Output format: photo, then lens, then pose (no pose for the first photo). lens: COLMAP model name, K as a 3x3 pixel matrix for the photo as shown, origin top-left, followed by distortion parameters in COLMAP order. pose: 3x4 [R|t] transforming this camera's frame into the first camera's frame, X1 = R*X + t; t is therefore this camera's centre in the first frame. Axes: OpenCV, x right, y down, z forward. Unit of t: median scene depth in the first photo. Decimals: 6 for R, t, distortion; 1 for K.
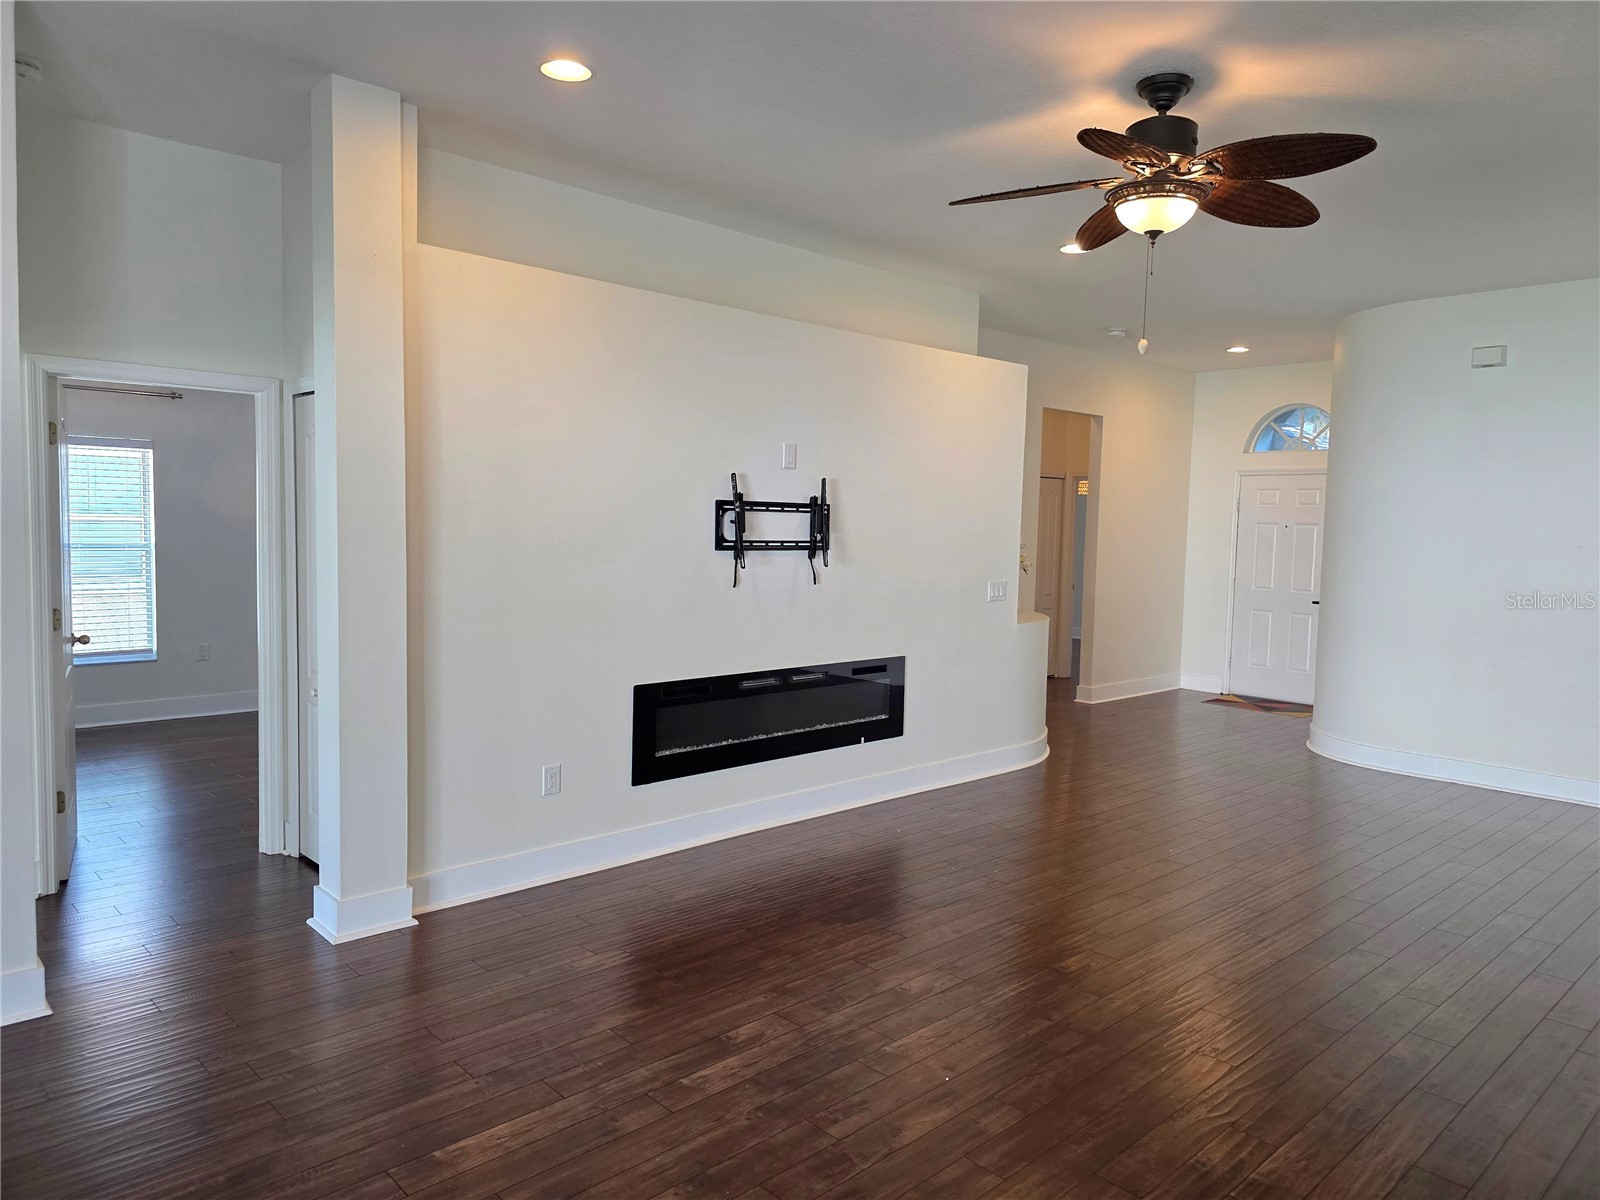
lens RADIAL K [[1067.2, 0, 820.2], [0, 1067.2, 603.9], [0, 0, 1]] dist [0.062853, -0.049149]
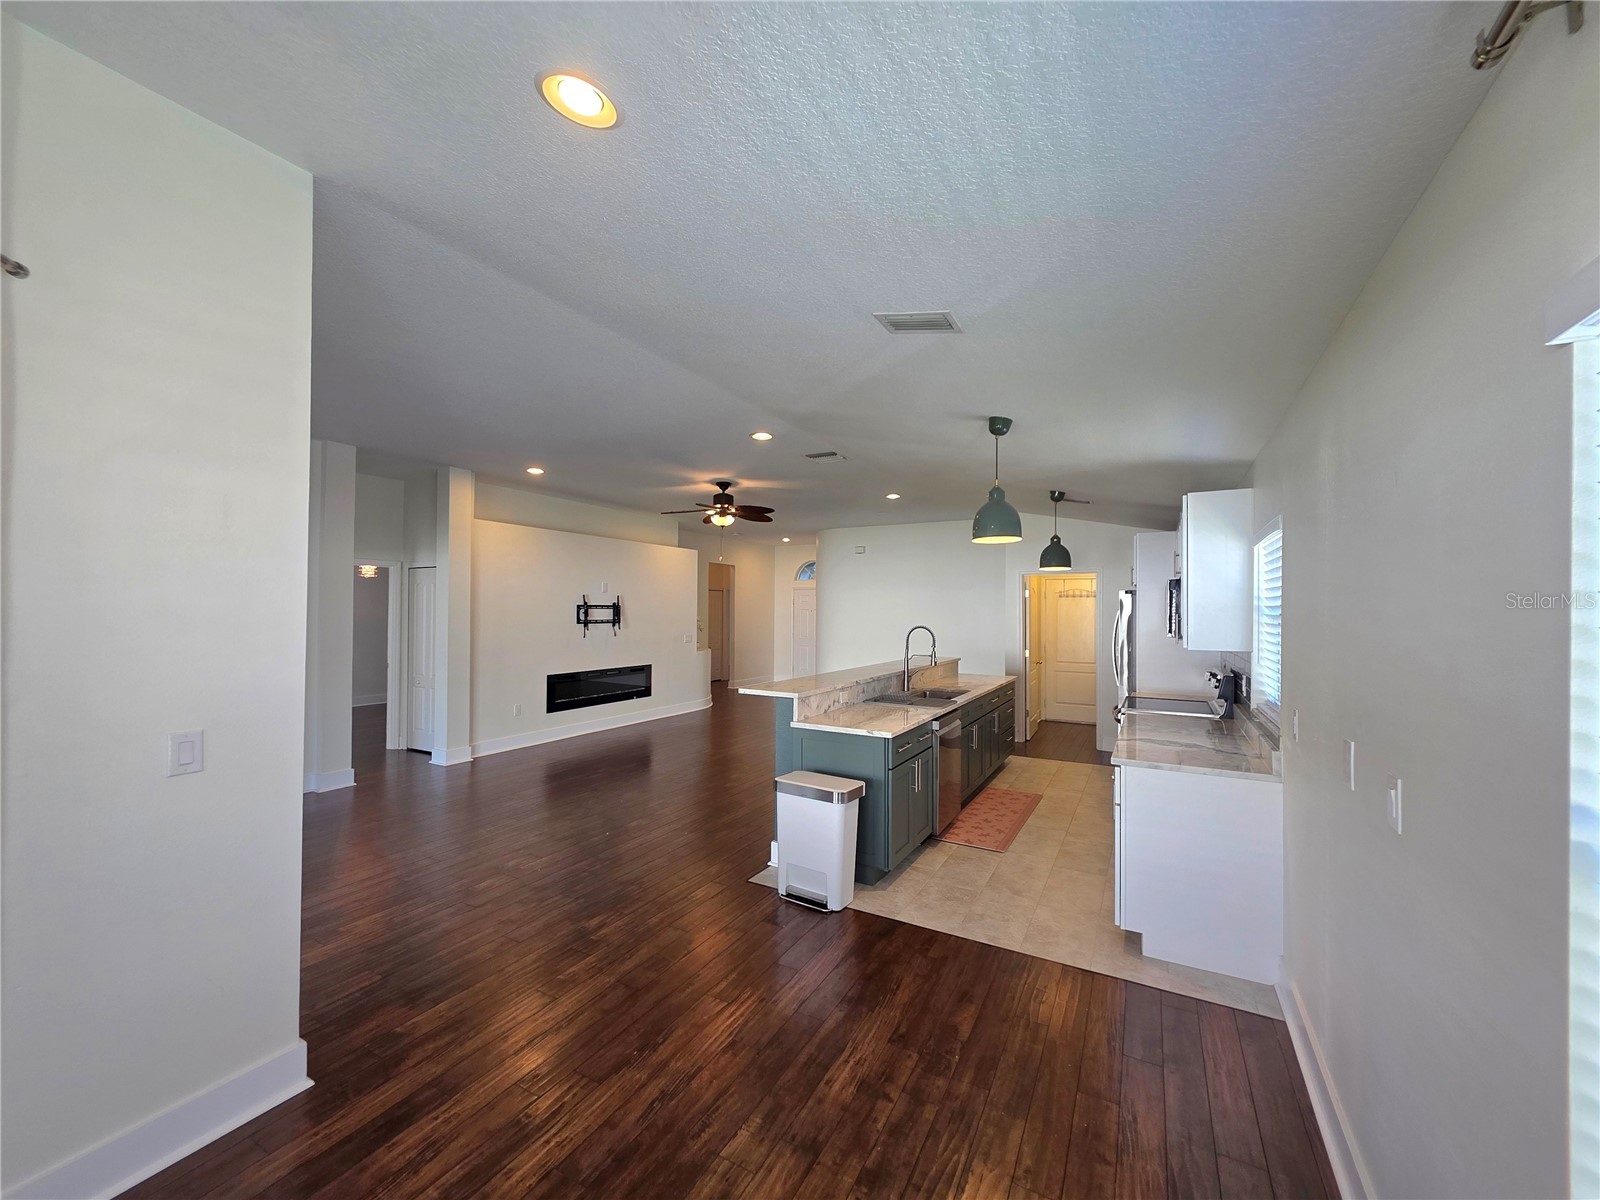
lens RADIAL K [[636.8, 0, 791.1], [0, 636.8, 608.1], [0, 0, 1]] dist [0.006784, -0.002396]
pose [[0.957424, -0.015385, 0.288277, -0.044037], [0.037653, 0.996704, -0.071863, 0.044128], [-0.286221, 0.079658, 0.954847, -0.658075]]
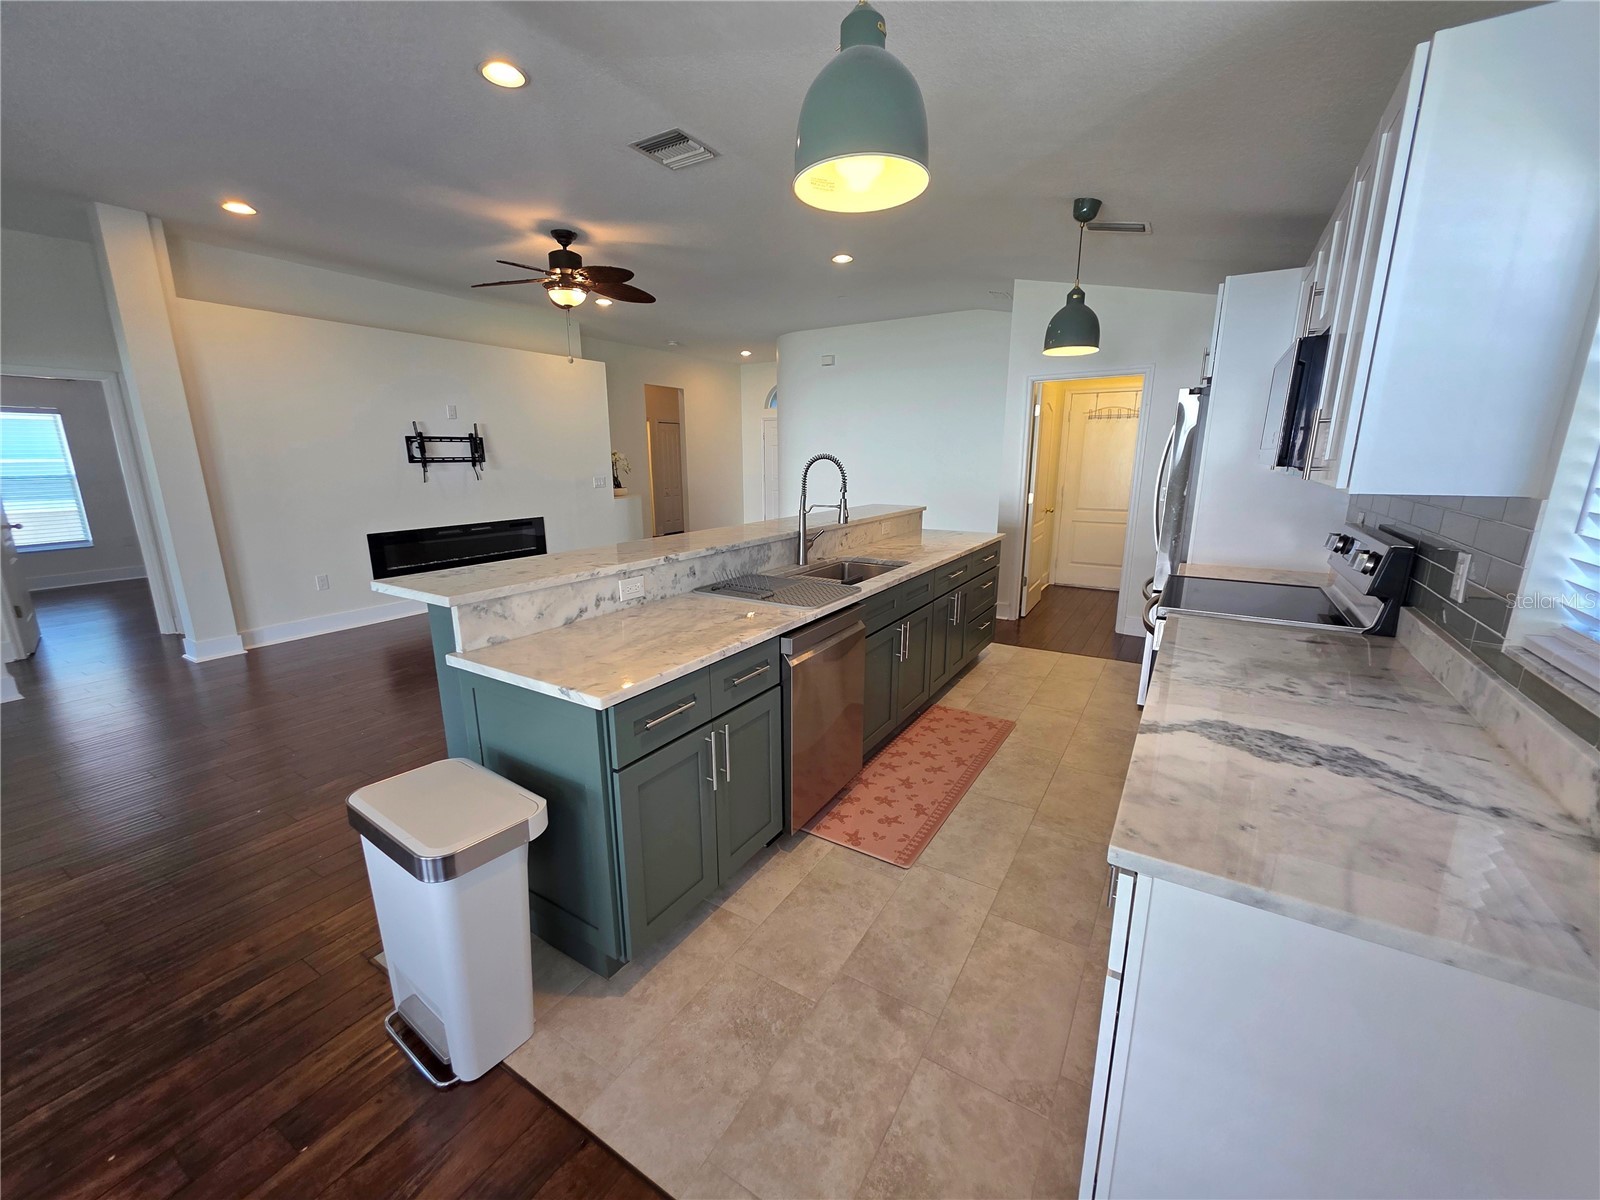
lens RADIAL K [[636.8, 0, 793.8], [0, 636.8, 606.5], [0, 0, 1]] dist [0.006784, -0.002396]
pose [[0.968108, -0.084792, 0.235750, 0.278114], [0.046128, 0.985226, 0.164927, 0.047050], [-0.246251, -0.148793, 0.957717, -0.315522]]
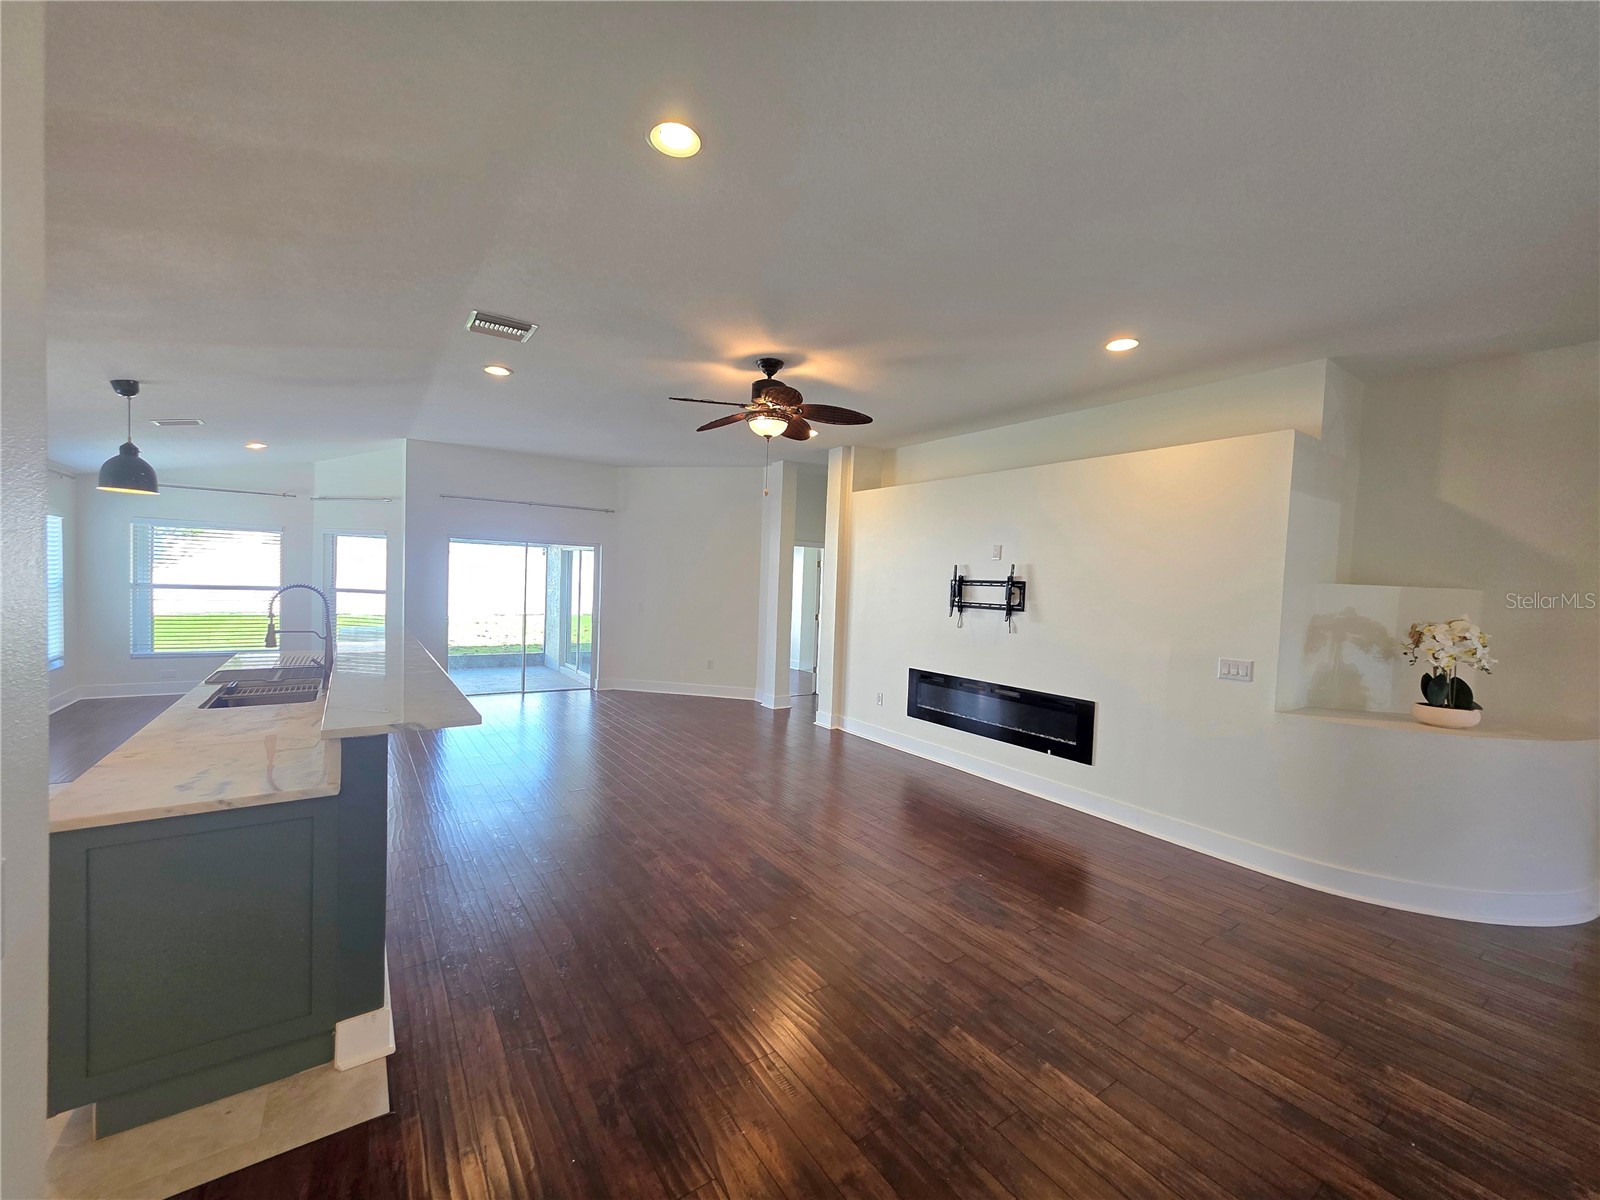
lens RADIAL K [[636.8, 0, 791.4], [0, 636.8, 605.8], [0, 0, 1]] dist [0.006784, -0.002396]
pose [[-0.156616, 0.009365, -0.987615, 1.029281], [-0.116500, 0.992799, 0.027888, -0.049345], [0.980765, 0.119425, -0.154397, 0.886872]]
